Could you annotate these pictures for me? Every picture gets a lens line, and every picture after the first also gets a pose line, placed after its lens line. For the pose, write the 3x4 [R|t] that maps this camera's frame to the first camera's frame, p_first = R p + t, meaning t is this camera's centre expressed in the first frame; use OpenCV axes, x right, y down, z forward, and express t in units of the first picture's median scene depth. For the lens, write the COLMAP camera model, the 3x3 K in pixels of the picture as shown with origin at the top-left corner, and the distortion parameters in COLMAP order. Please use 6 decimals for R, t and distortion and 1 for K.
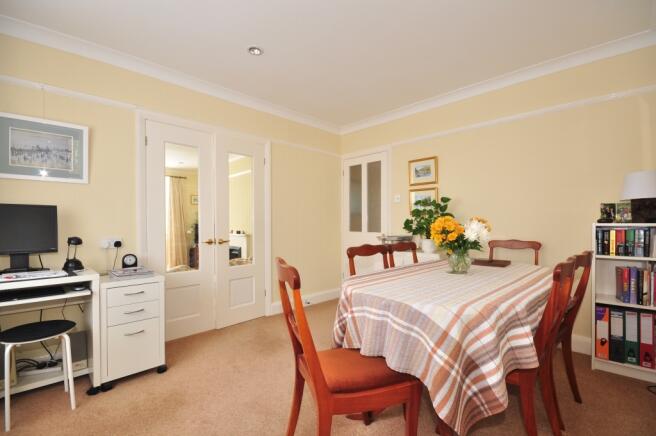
lens RADIAL K [[287.9, 0, 328.4], [0, 287.9, 227.6], [0, 0, 1]] dist [-0.003263, -0.000565]
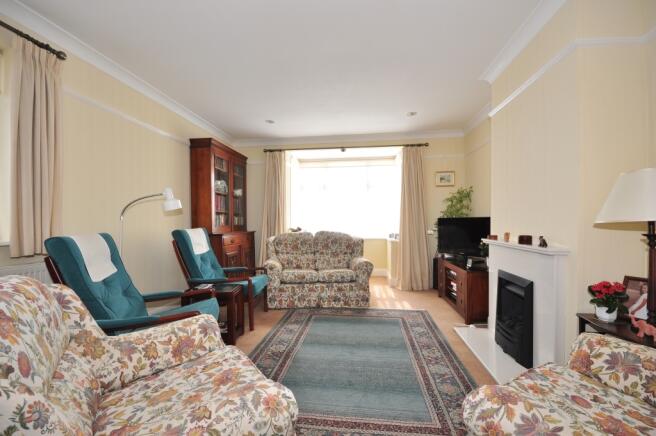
lens RADIAL K [[287.9, 0, 328.4], [0, 287.9, 227.6], [0, 0, 1]] dist [-0.003263, -0.000565]
pose [[0.620973, 0.015967, -0.783670, -0.158407], [-0.004533, 0.999849, 0.016779, -0.004643], [0.783819, -0.006867, 0.620951, 0.501688]]
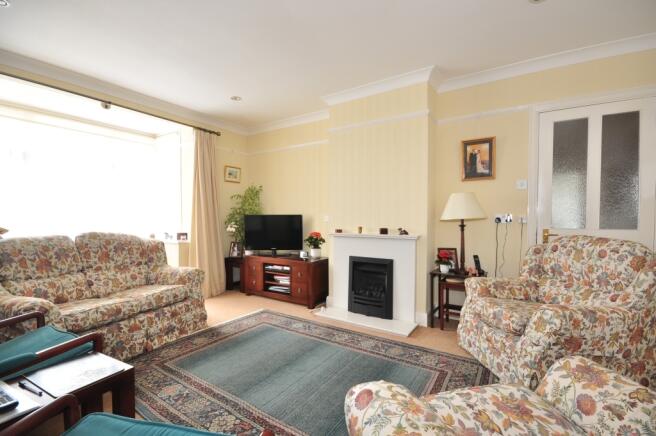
lens RADIAL K [[287.9, 0, 328.4], [0, 287.9, 227.6], [0, 0, 1]] dist [-0.003263, -0.000565]
pose [[0.976401, 0.000280, 0.215967, -0.455311], [-0.004118, 0.999842, 0.017321, -0.000041], [-0.215928, -0.017801, 0.976247, 0.445213]]
